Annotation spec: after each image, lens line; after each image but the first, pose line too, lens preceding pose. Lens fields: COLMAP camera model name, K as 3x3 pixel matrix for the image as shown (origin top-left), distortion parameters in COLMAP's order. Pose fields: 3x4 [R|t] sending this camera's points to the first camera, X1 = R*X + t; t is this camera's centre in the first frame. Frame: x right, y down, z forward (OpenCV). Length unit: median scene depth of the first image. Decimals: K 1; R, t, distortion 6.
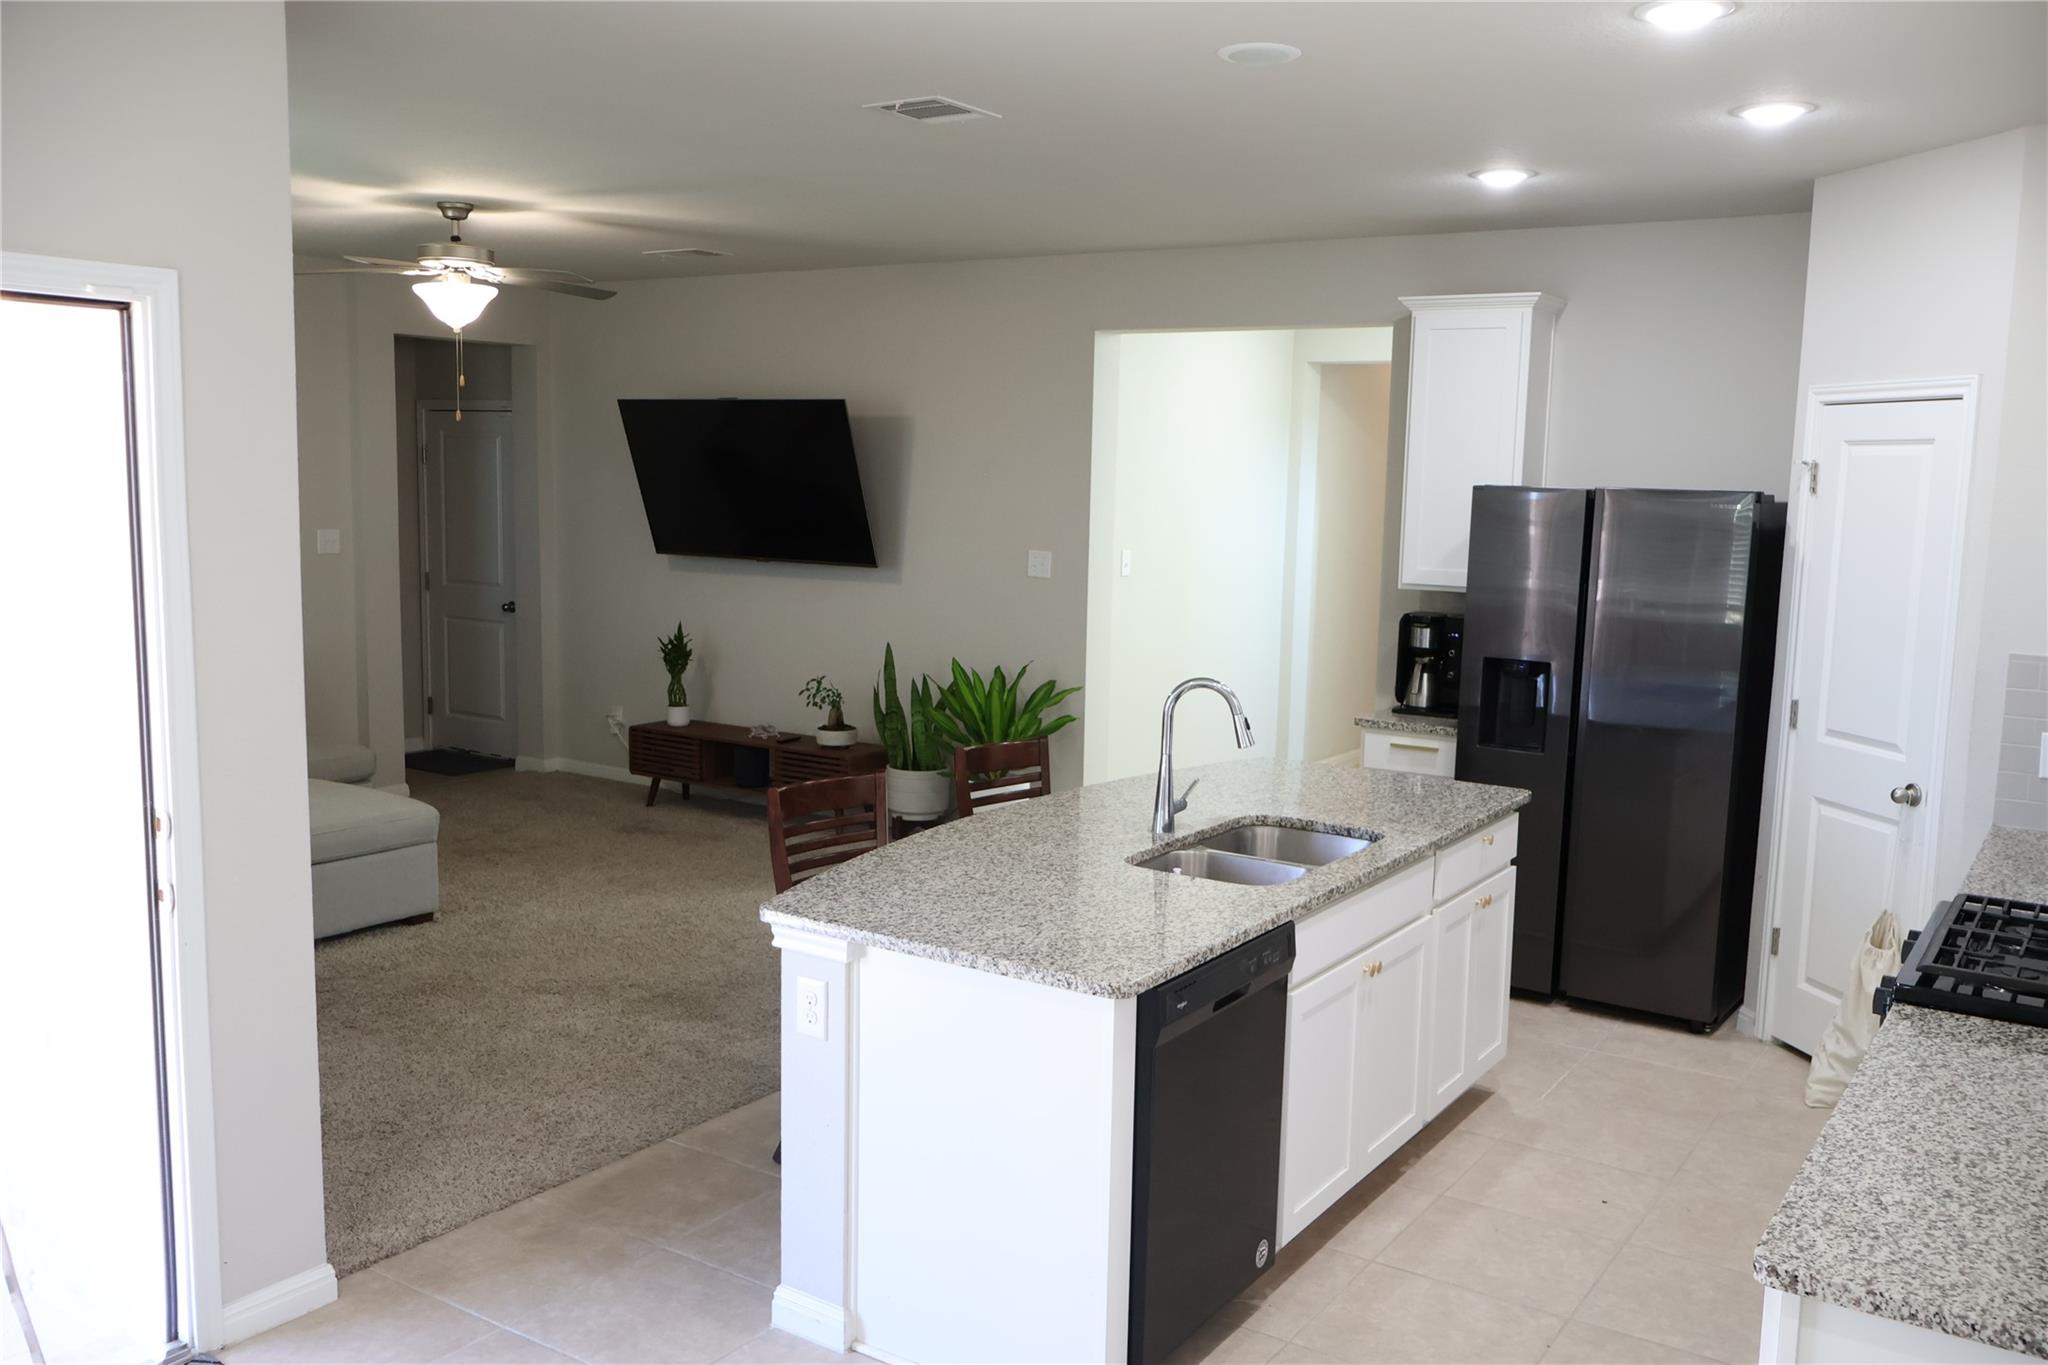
lens RADIAL K [[1701.5, 0, 1025.2], [0, 1701.5, 679.4], [0, 0, 1]] dist [0.013660, -0.009865]
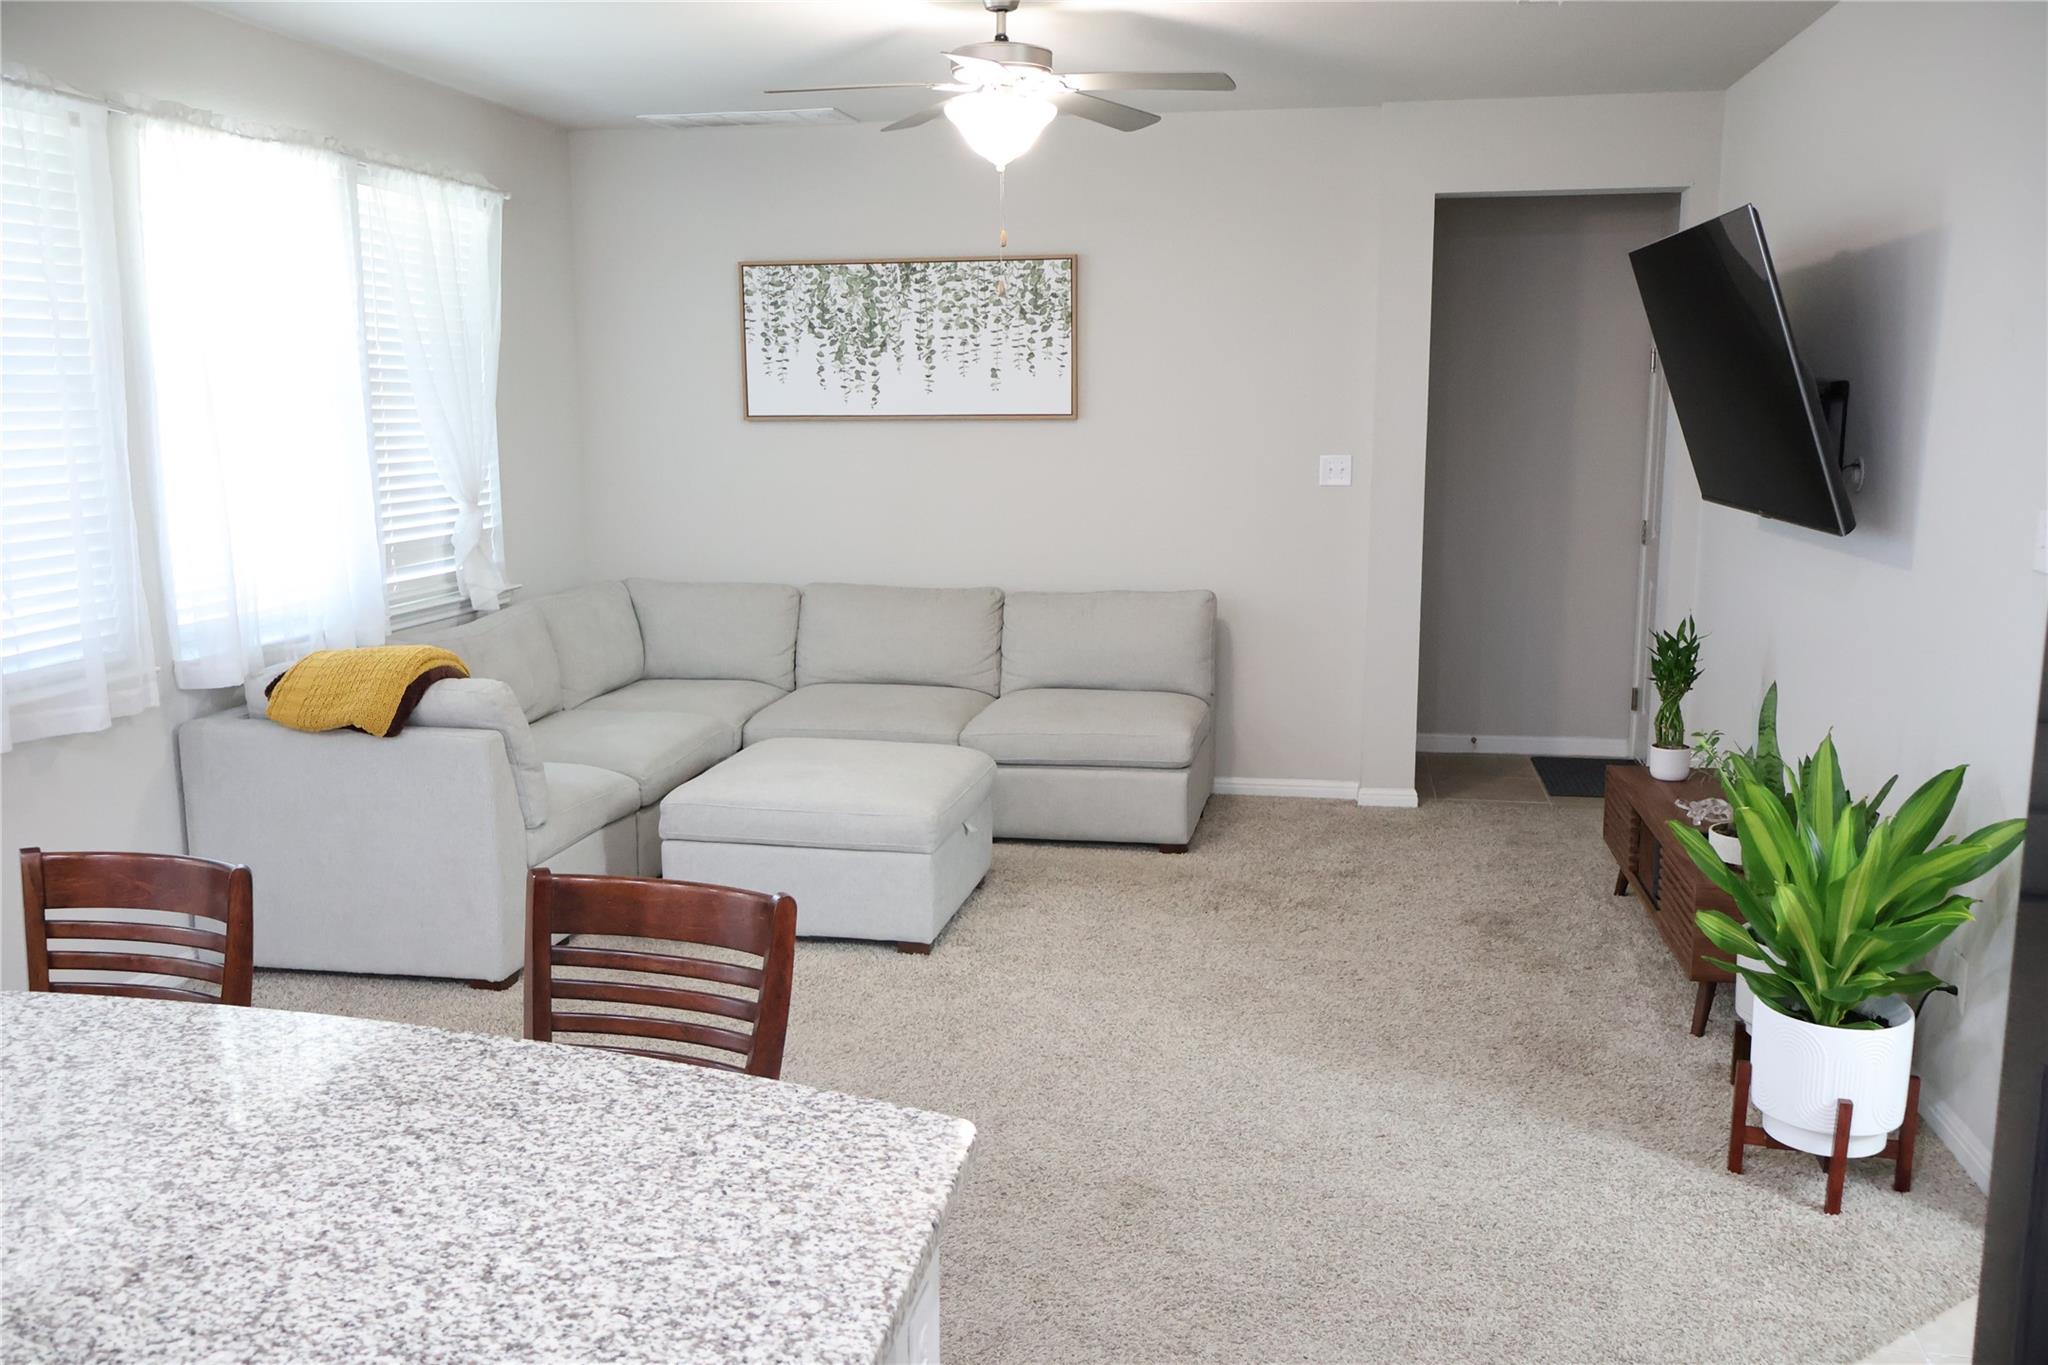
lens RADIAL K [[1701.5, 0, 1025.9], [0, 1701.5, 697.7], [0, 0, 1]] dist [0.013660, -0.009865]
pose [[0.408002, 0.136158, -0.902771, 0.272312], [-0.103145, 0.989360, 0.102602, -0.043939], [0.907136, 0.051255, 0.417705, 0.564177]]
